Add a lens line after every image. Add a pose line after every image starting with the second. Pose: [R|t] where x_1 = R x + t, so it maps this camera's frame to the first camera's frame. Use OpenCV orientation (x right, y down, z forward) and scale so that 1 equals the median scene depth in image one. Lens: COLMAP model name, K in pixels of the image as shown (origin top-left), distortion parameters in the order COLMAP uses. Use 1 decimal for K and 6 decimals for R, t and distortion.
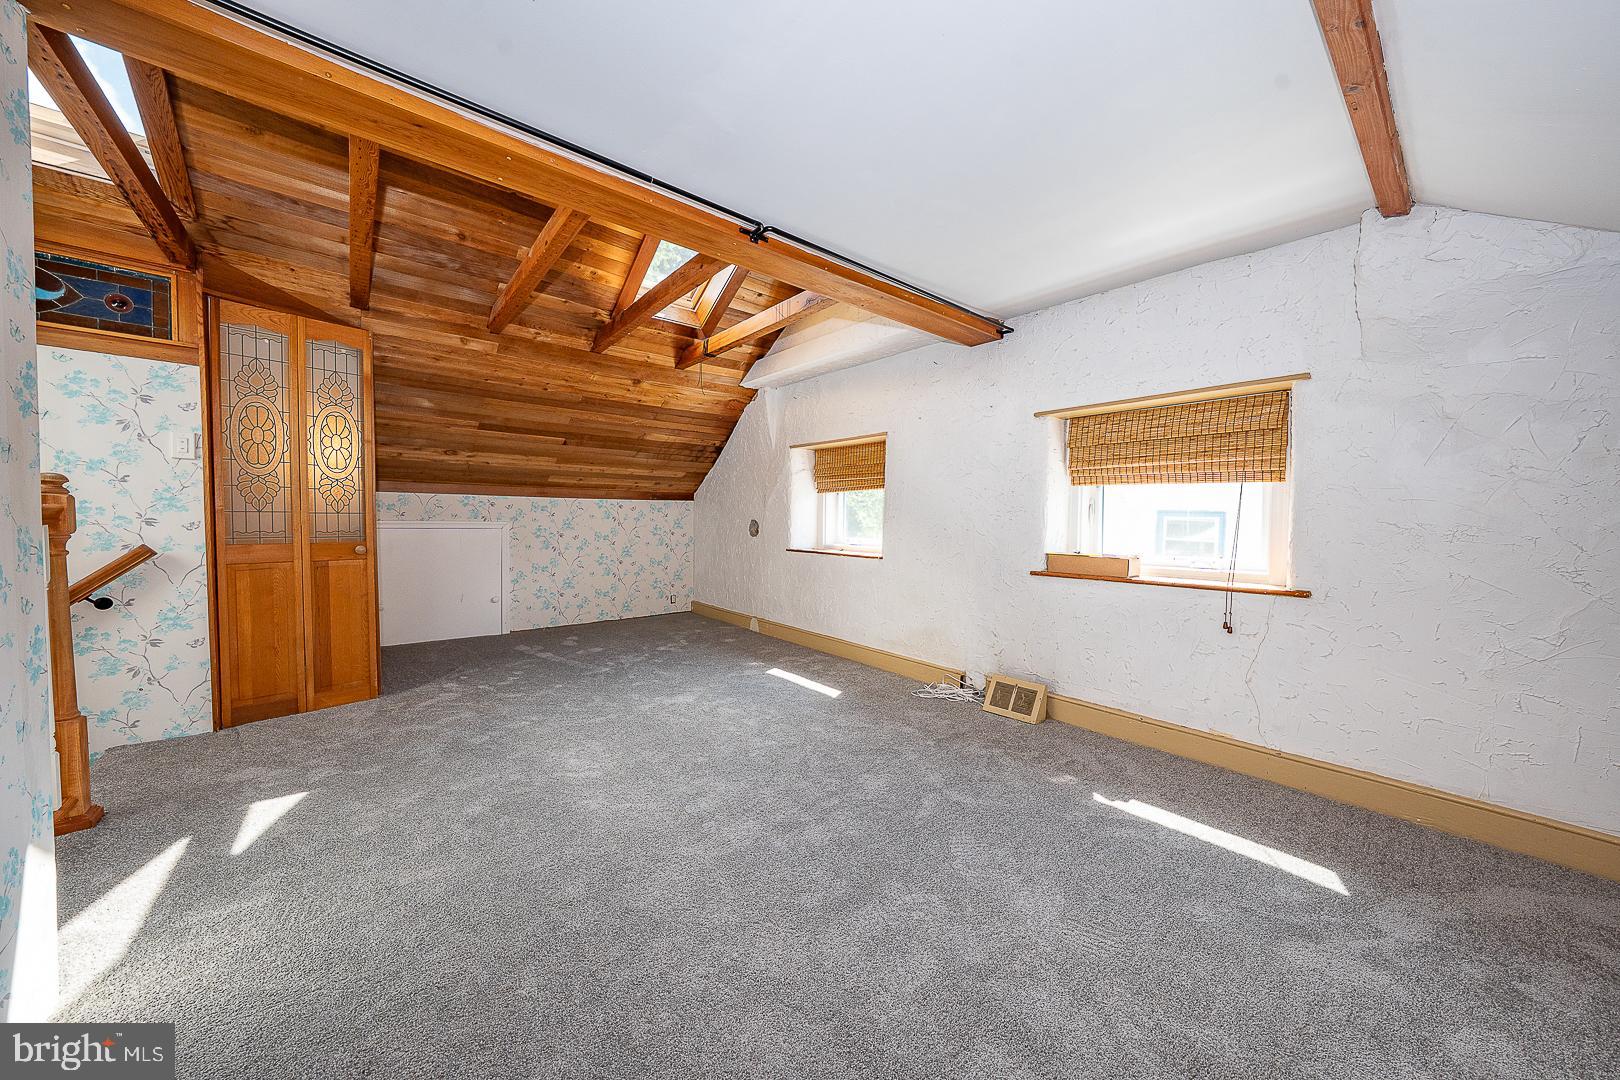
lens RADIAL K [[554.2, 0, 810.0], [0, 554.2, 540.0], [0, 0, 1]] dist [0.000103, 0.000013]
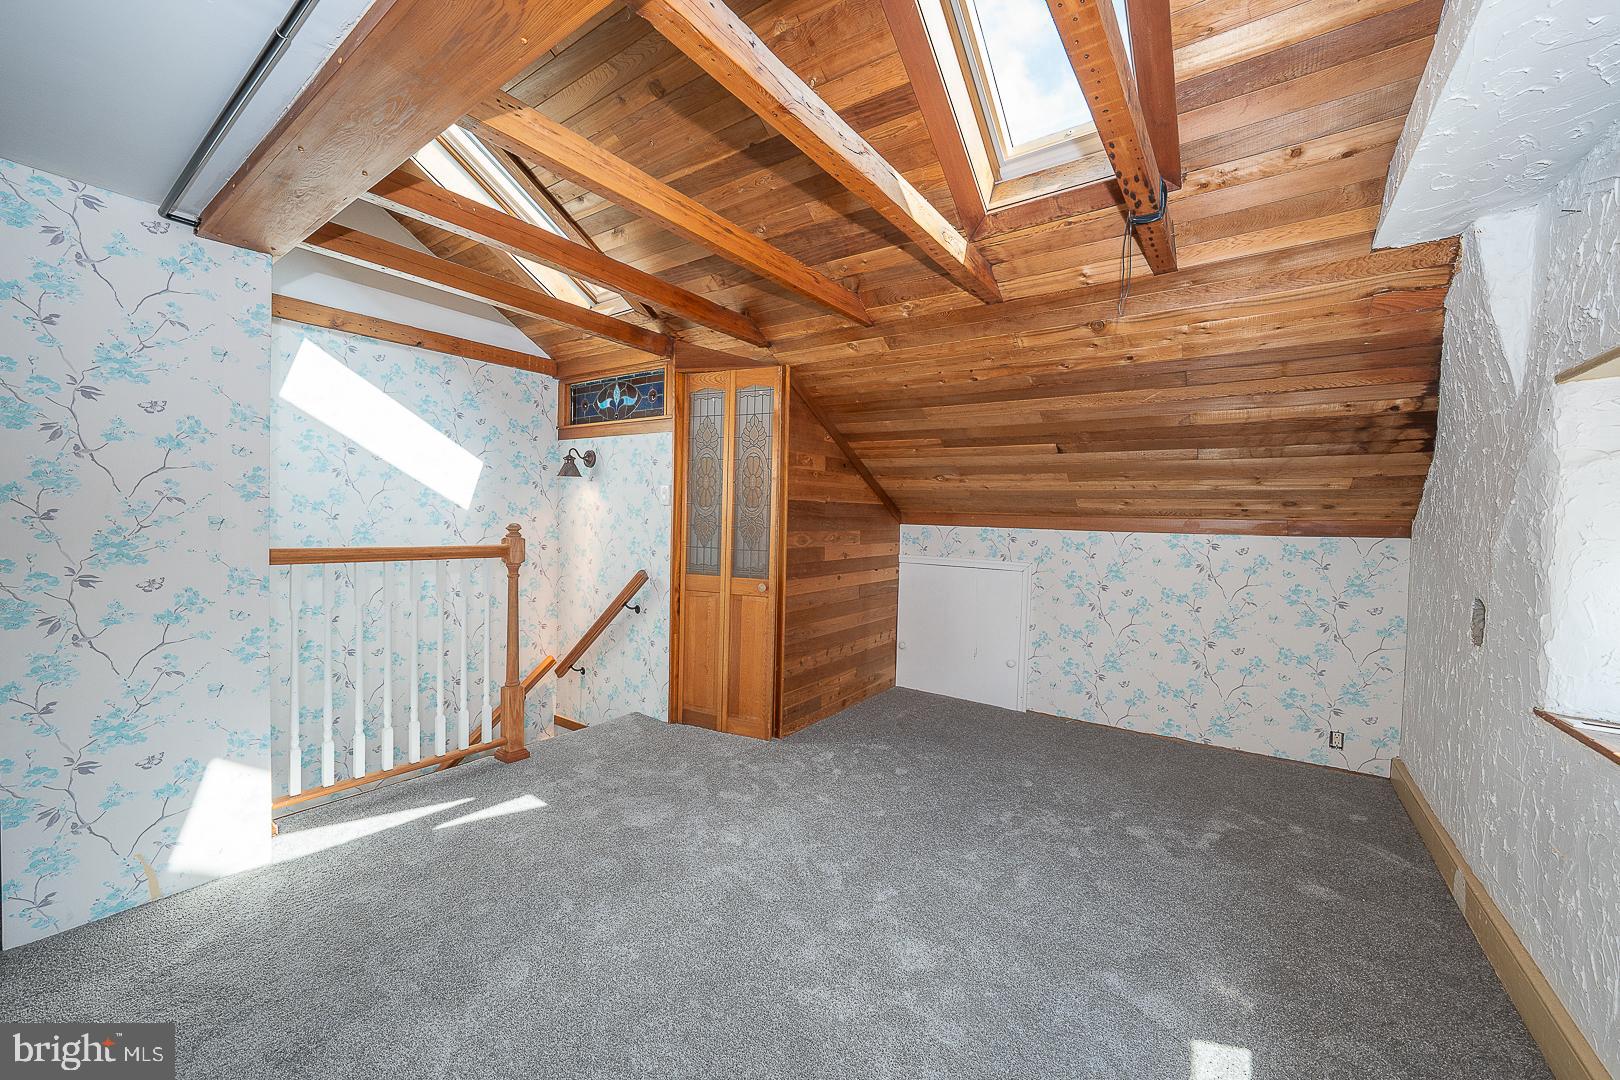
lens RADIAL K [[611.2, 0, 810.0], [0, 611.2, 540.0], [0, 0, 1]] dist [-0.013890, -0.000058]
pose [[0.259879, 0.026329, -0.965282, 0.180133], [-0.064064, 0.997896, 0.009971, -0.056377], [0.963514, 0.059249, 0.261019, 0.526673]]
